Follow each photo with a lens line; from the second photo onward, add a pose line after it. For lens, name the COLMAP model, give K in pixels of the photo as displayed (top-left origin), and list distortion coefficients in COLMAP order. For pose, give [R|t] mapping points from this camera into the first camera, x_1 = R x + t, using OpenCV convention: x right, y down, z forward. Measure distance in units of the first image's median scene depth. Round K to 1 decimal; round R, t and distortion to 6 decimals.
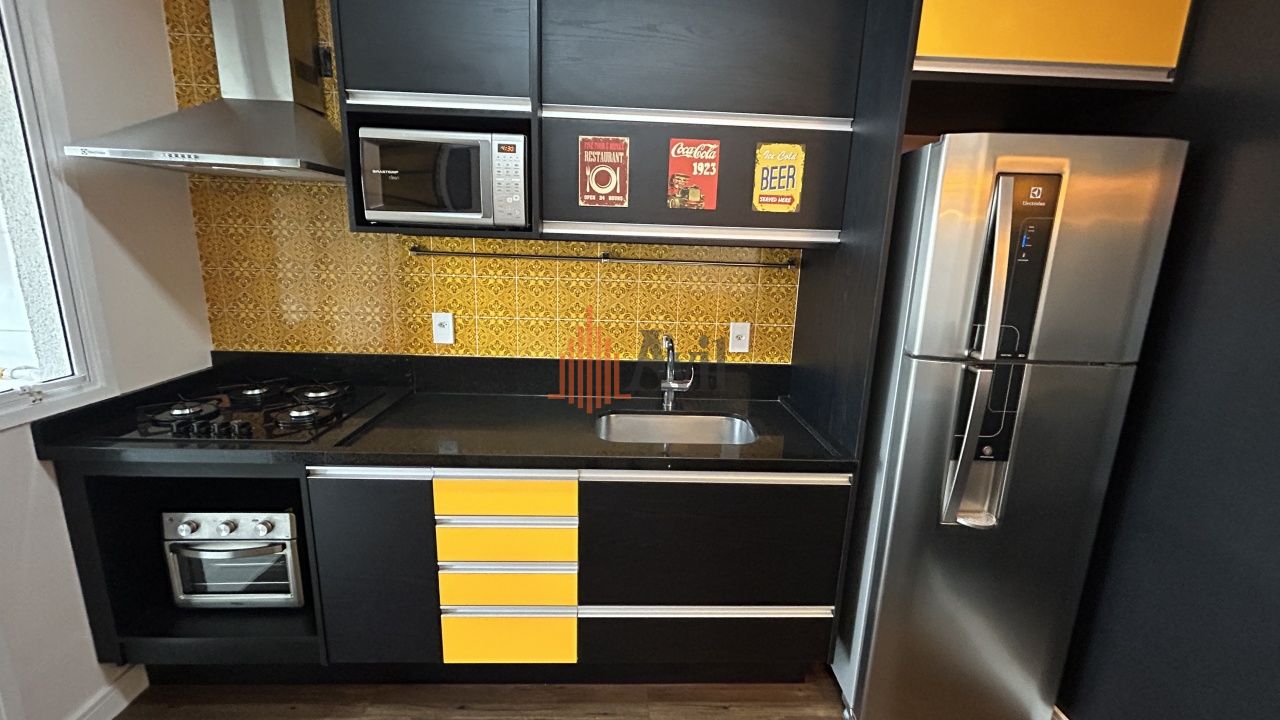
lens RADIAL K [[520.6, 0, 642.4], [0, 520.6, 362.5], [0, 0, 1]] dist [-0.003420, 0.001468]
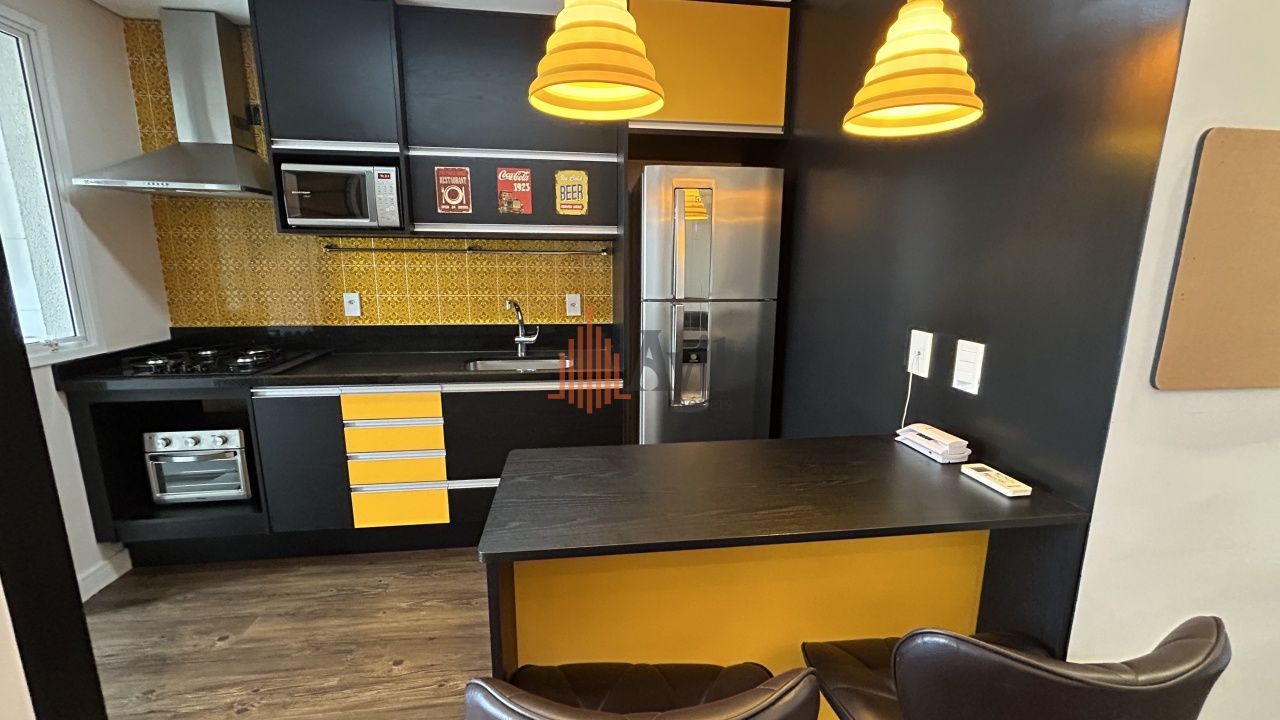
lens RADIAL K [[520.6, 0, 642.6], [0, 520.6, 362.6], [0, 0, 1]] dist [-0.003420, 0.001468]
pose [[0.995086, -0.043164, 0.089115, 0.311875], [0.045146, 0.998773, -0.020339, 0.186625], [-0.088128, 0.024262, 0.995814, -0.532654]]
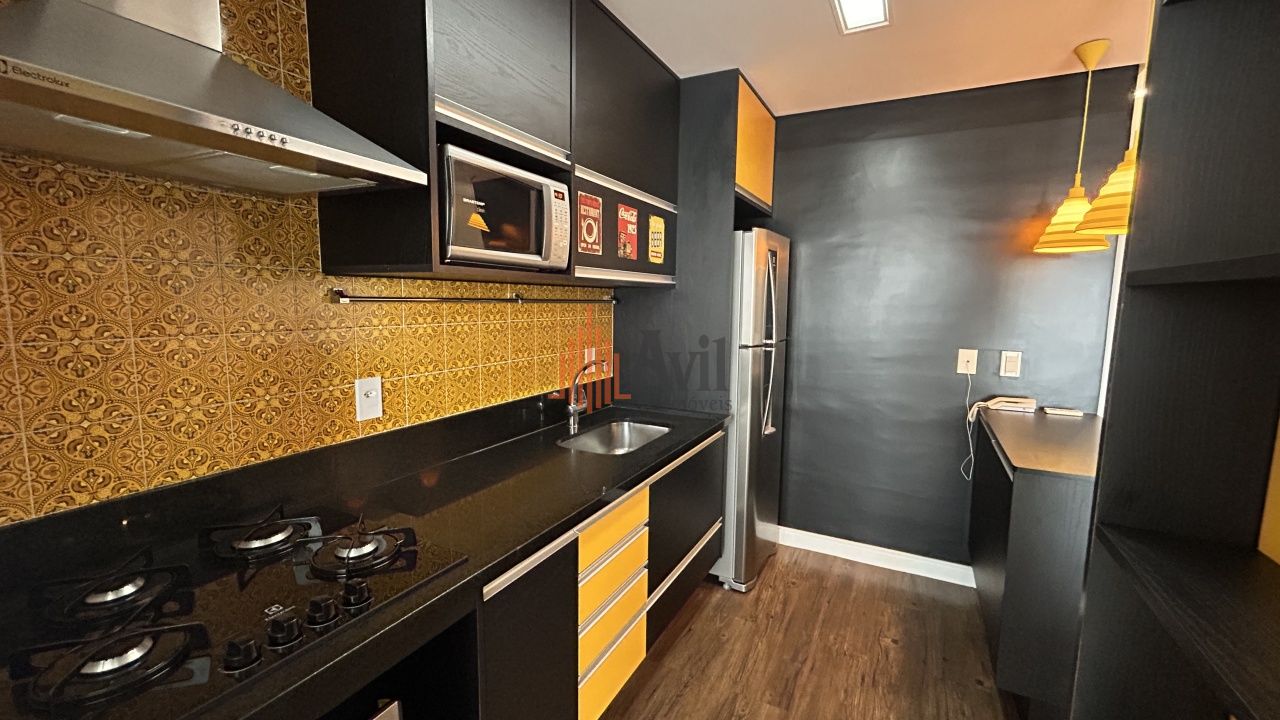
lens RADIAL K [[520.6, 0, 646.7], [0, 520.6, 359.4], [0, 0, 1]] dist [-0.003420, 0.001468]
pose [[0.484439, -0.128236, 0.865375, -1.037425], [0.193079, 0.980478, 0.037207, -0.090221], [-0.853252, 0.149061, 0.499741, 0.356891]]
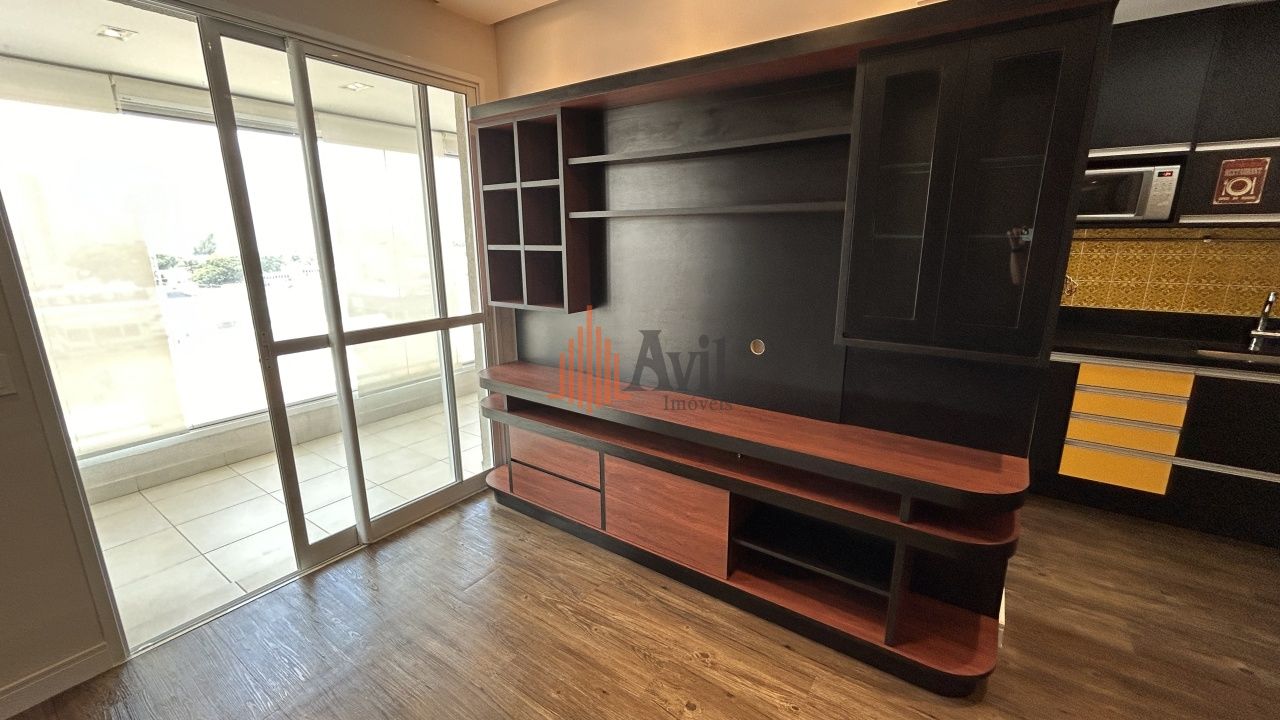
lens RADIAL K [[520.6, 0, 639.9], [0, 520.6, 357.0], [0, 0, 1]] dist [-0.003420, 0.001468]
pose [[0.795342, 0.107506, -0.596551, -0.509865], [-0.107354, 0.993572, 0.035926, 0.282654], [0.596579, 0.035469, 0.801770, -1.262960]]
